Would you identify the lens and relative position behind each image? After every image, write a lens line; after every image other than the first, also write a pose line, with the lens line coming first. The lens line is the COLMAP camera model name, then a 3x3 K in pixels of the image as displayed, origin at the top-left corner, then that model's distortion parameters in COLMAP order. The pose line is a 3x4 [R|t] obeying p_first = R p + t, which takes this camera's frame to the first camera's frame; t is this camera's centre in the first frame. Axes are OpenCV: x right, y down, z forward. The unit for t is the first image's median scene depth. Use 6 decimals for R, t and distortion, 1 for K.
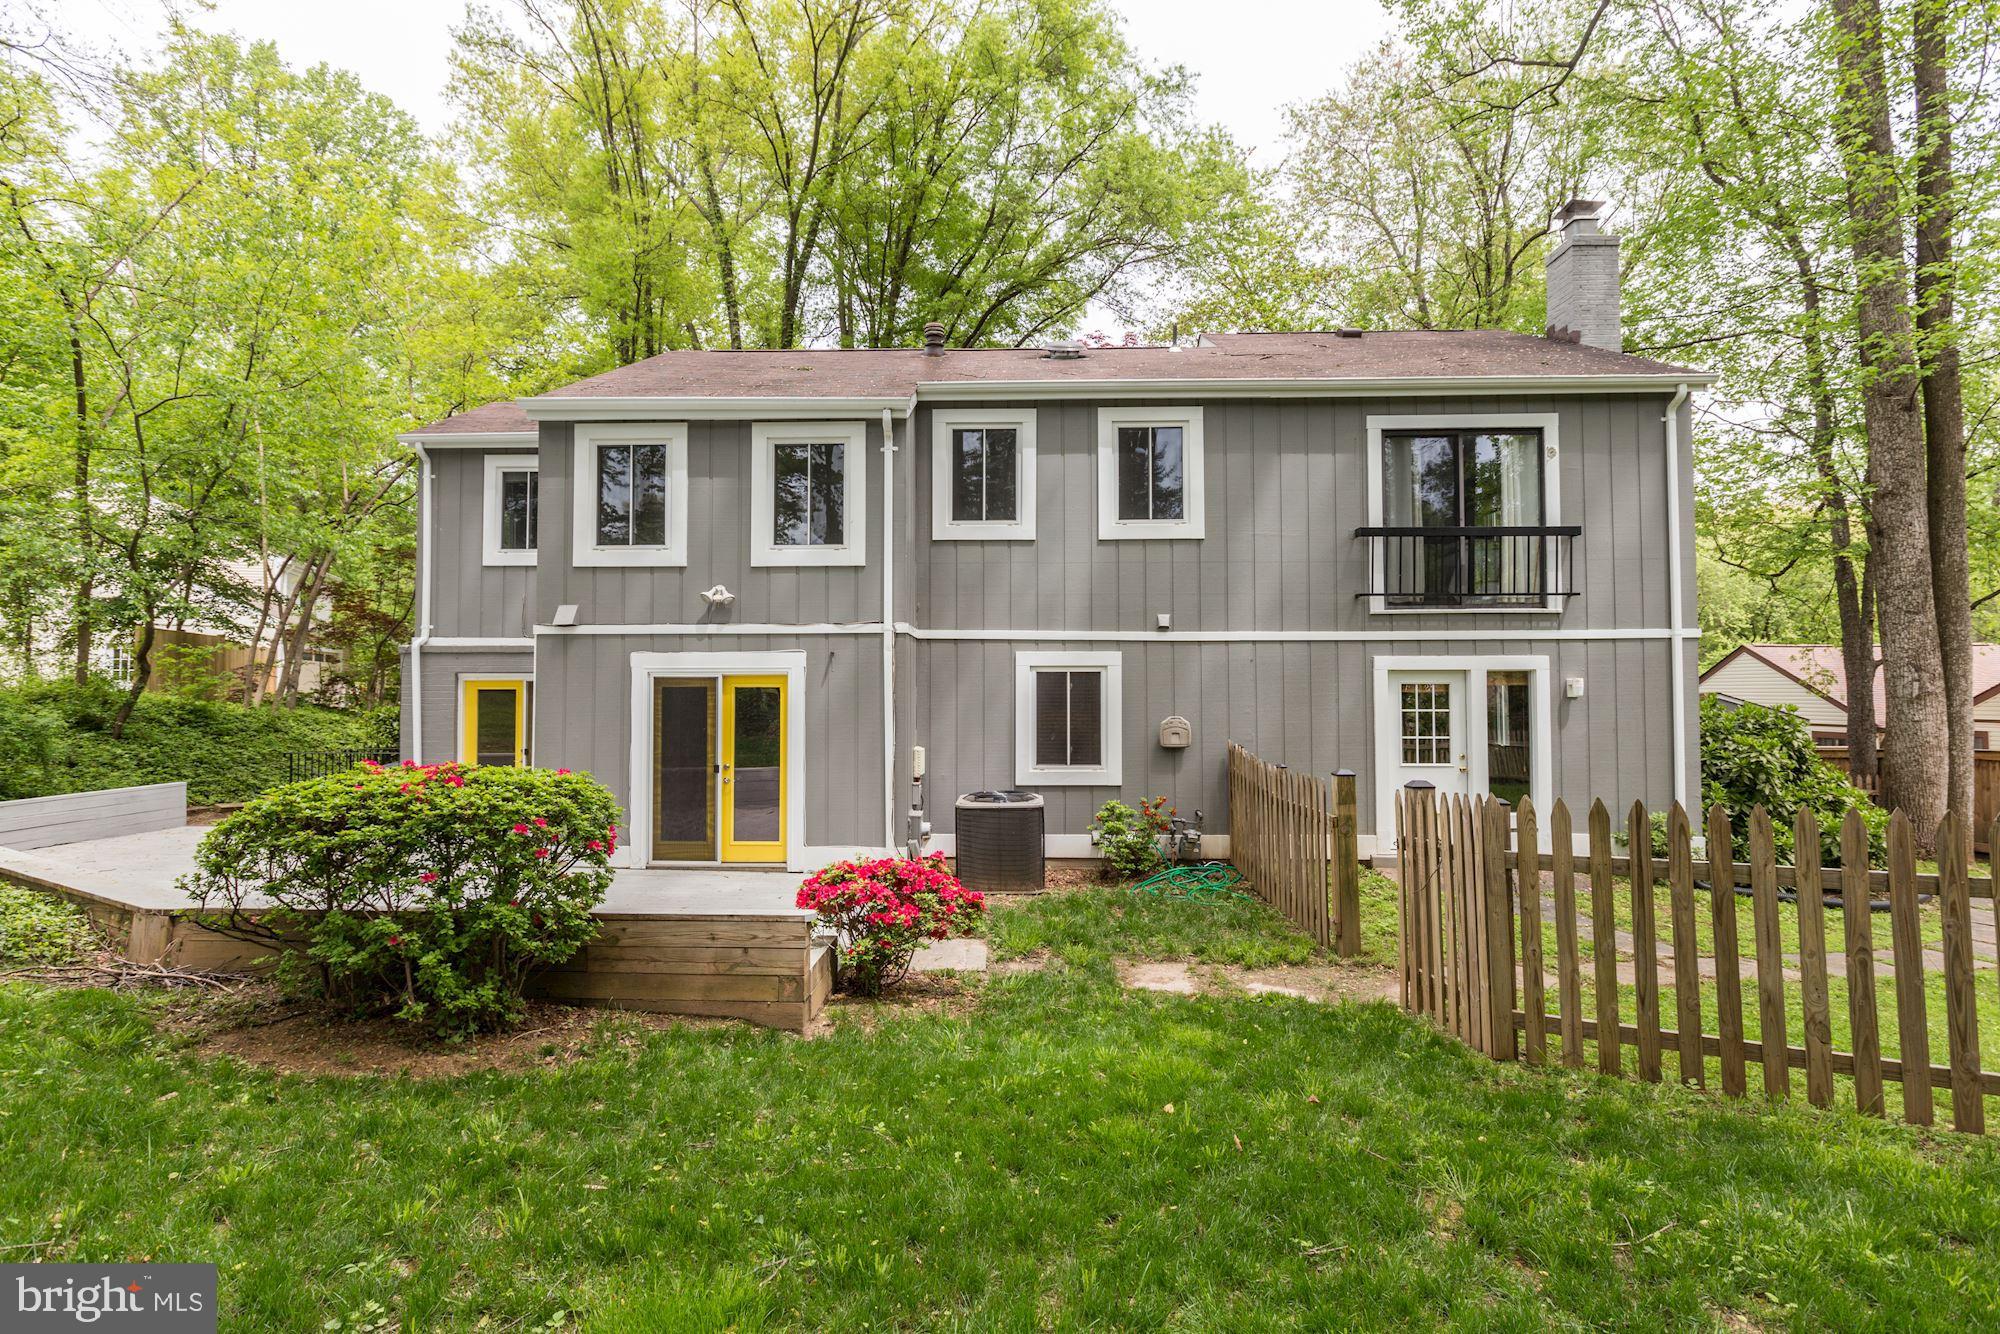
lens RADIAL K [[950.8, 0, 1000.0], [0, 950.8, 667.0], [0, 0, 1]] dist [-0.001653, -0.000667]
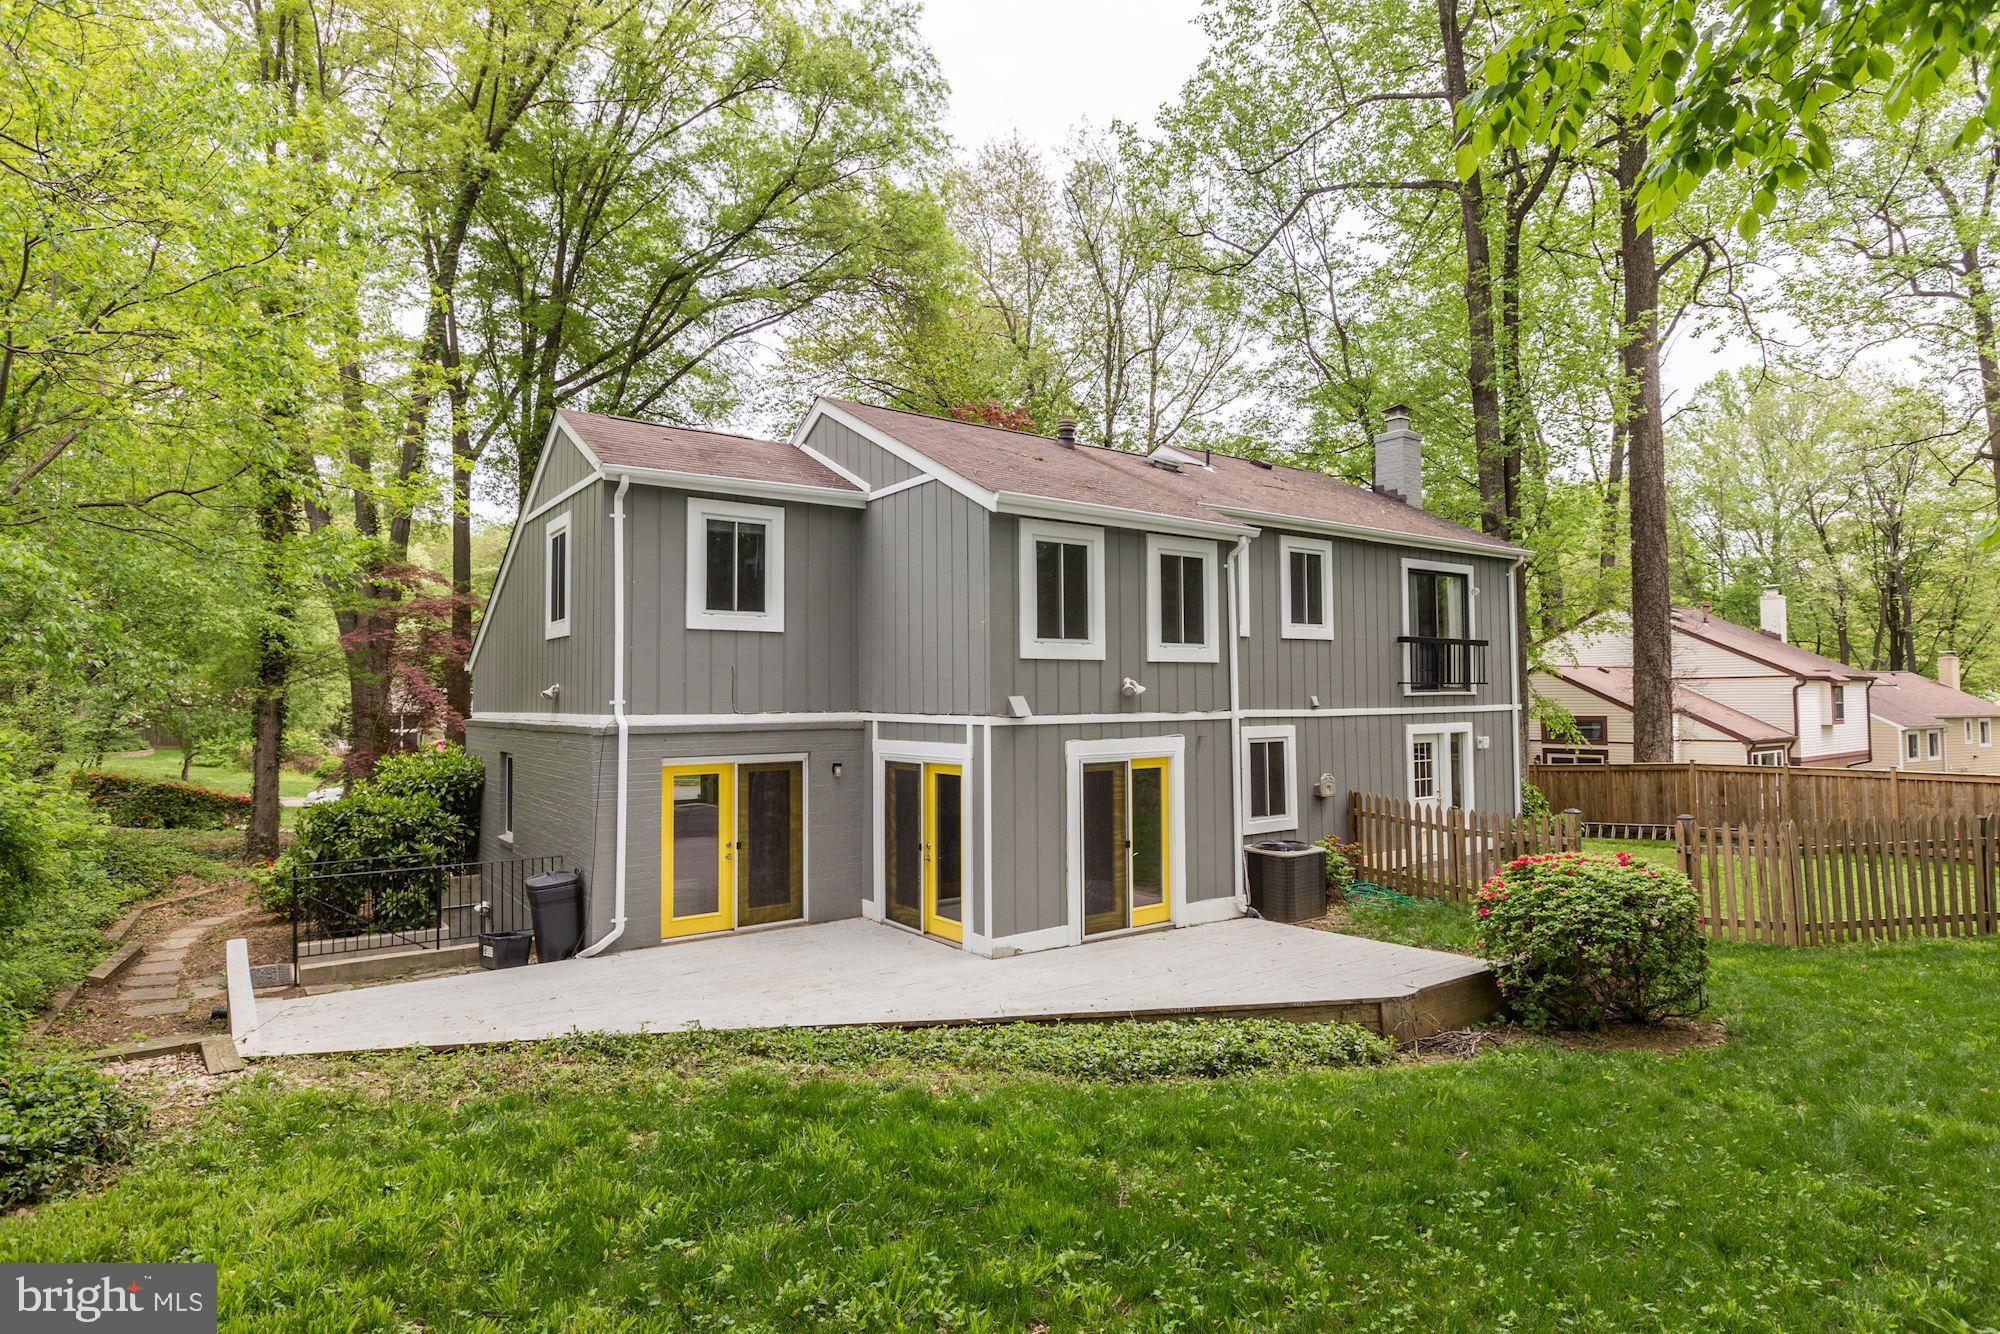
lens RADIAL K [[1067.3, 0, 1000.0], [0, 1067.3, 667.0], [0, 0, 1]] dist [0.004773, 0.000944]
pose [[0.782201, 0.011860, 0.622913, -1.102521], [-0.011373, 0.999924, -0.004758, -0.084951], [-0.622922, -0.003363, 0.782277, 0.113375]]
